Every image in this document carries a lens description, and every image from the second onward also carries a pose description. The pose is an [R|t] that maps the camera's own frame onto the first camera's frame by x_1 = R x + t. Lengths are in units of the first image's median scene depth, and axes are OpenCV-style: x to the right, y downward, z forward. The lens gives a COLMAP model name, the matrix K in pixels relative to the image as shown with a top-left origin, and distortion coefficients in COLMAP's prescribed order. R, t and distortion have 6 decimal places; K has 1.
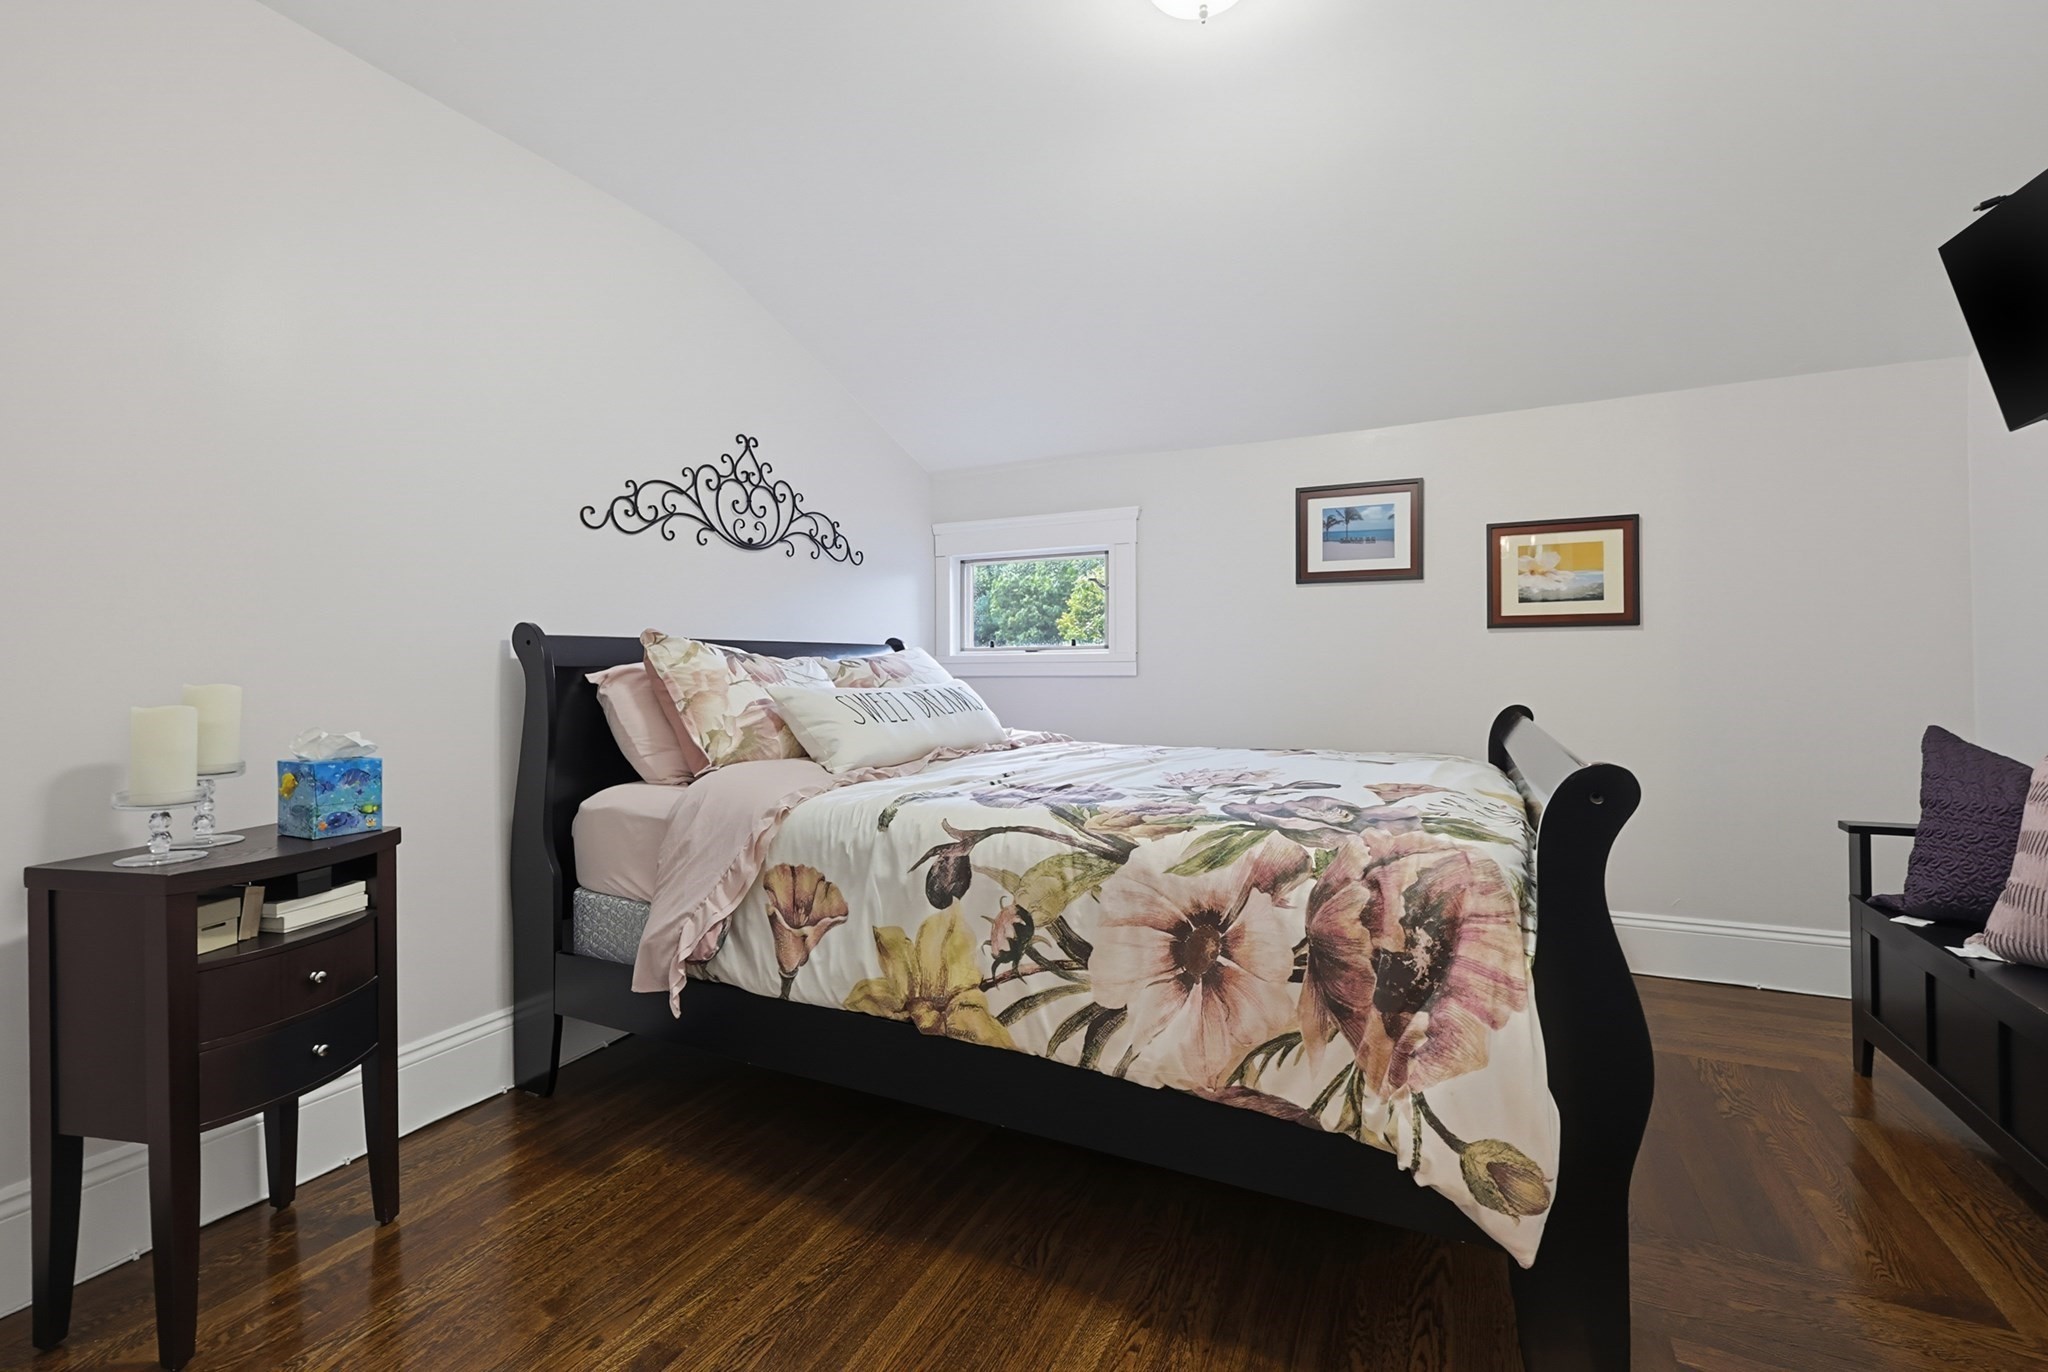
lens RADIAL K [[889.2, 0, 1041.5], [0, 889.2, 665.9], [0, 0, 1]] dist [-0.009782, 0.000025]
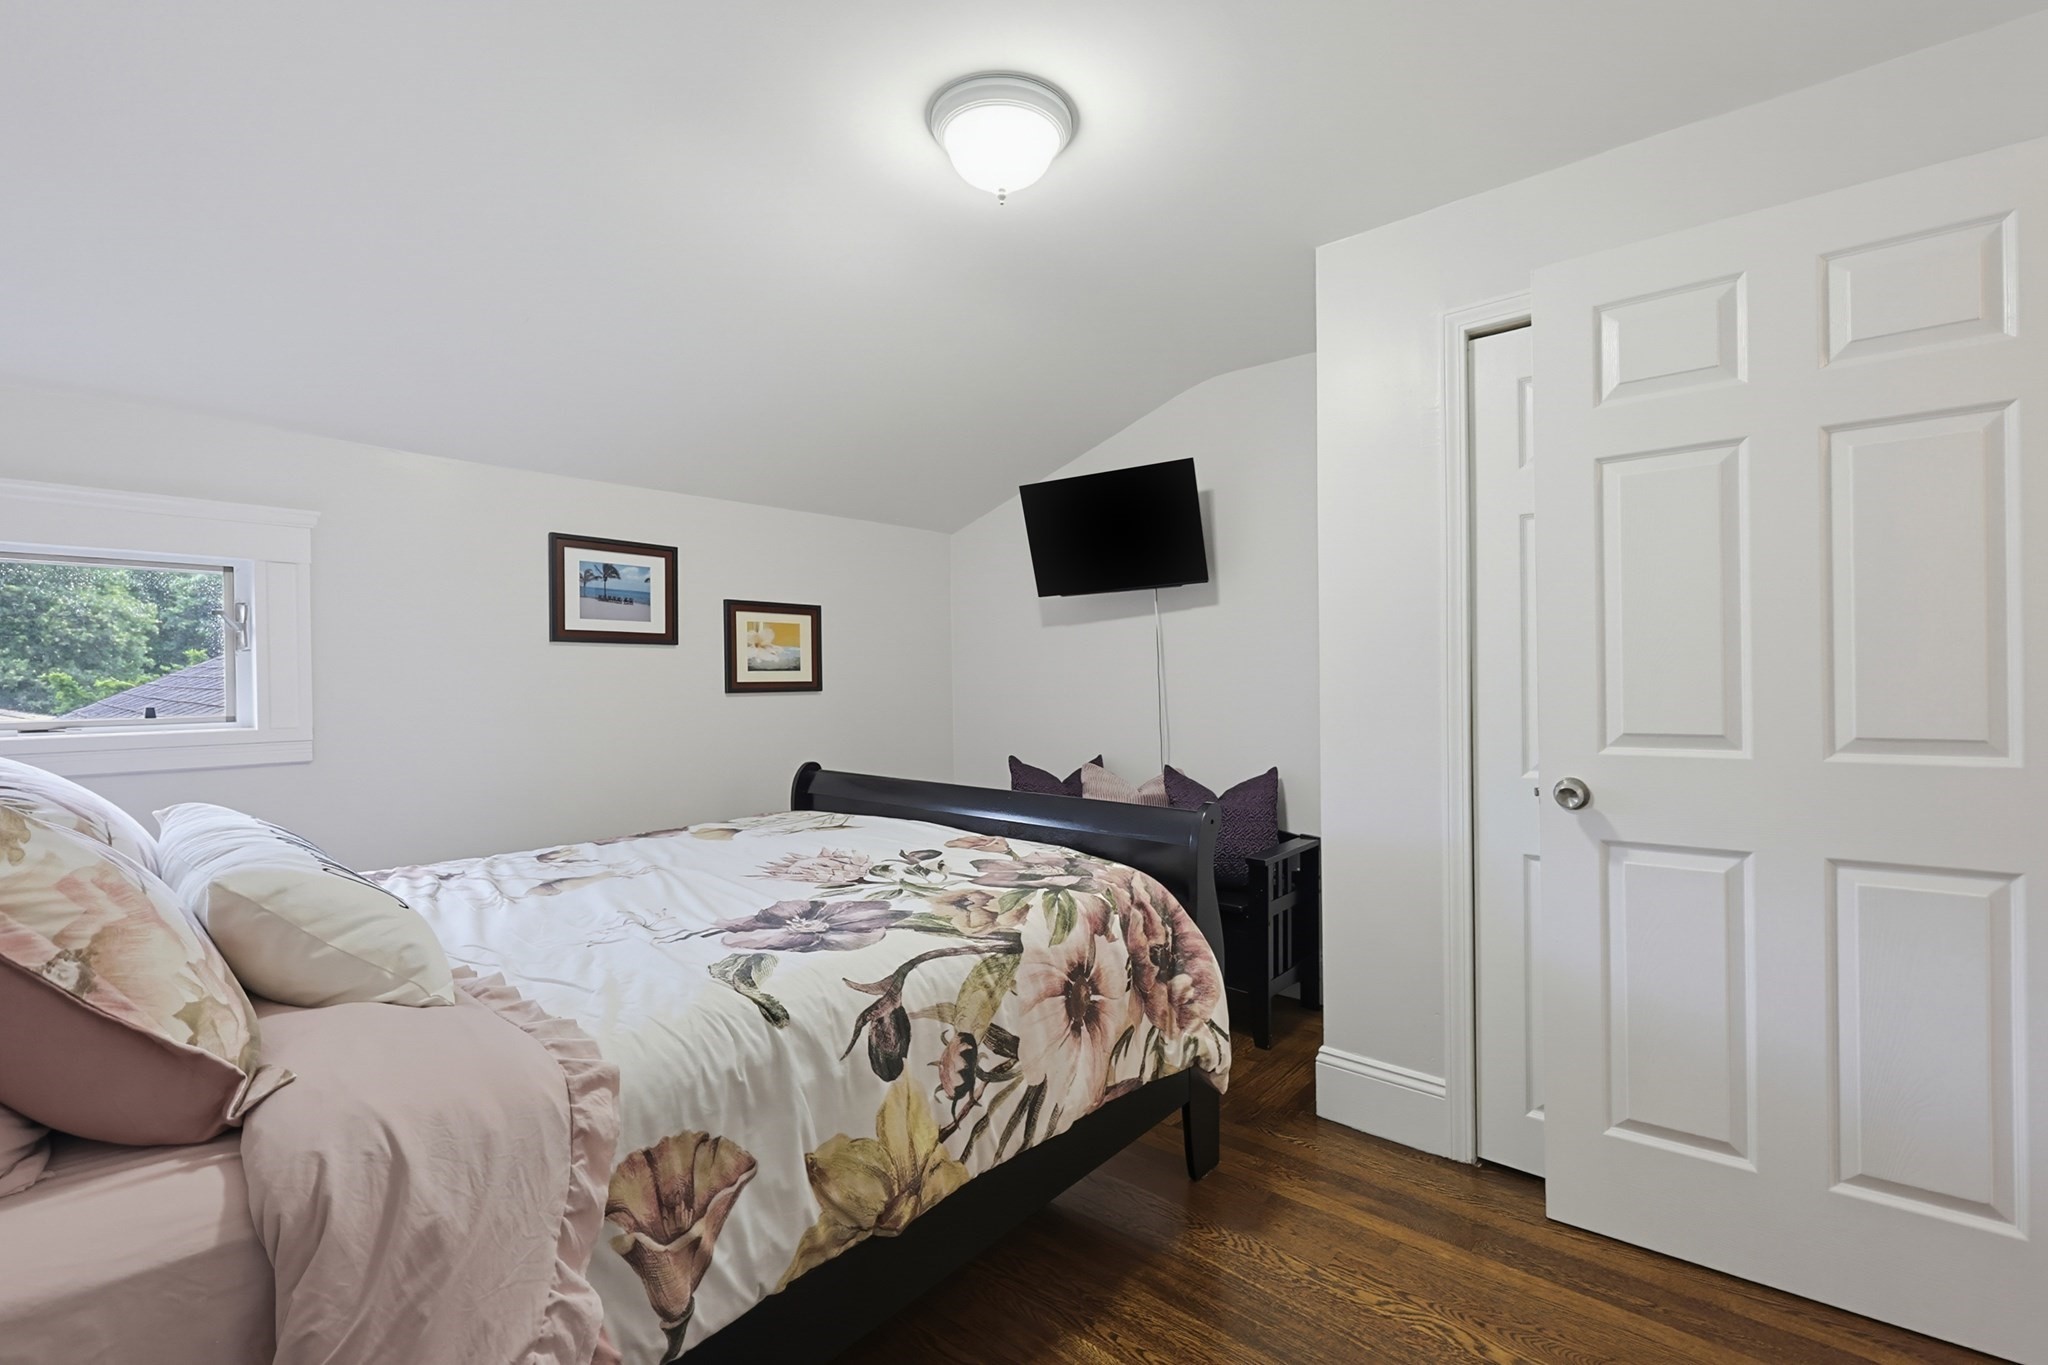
lens RADIAL K [[889.2, 0, 1038.1], [0, 889.2, 681.0], [0, 0, 1]] dist [-0.009782, 0.000025]
pose [[0.239761, -0.002835, 0.970828, -0.962176], [0.004931, 0.999986, 0.001703, -0.114663], [-0.970819, 0.004379, 0.239772, 0.707512]]
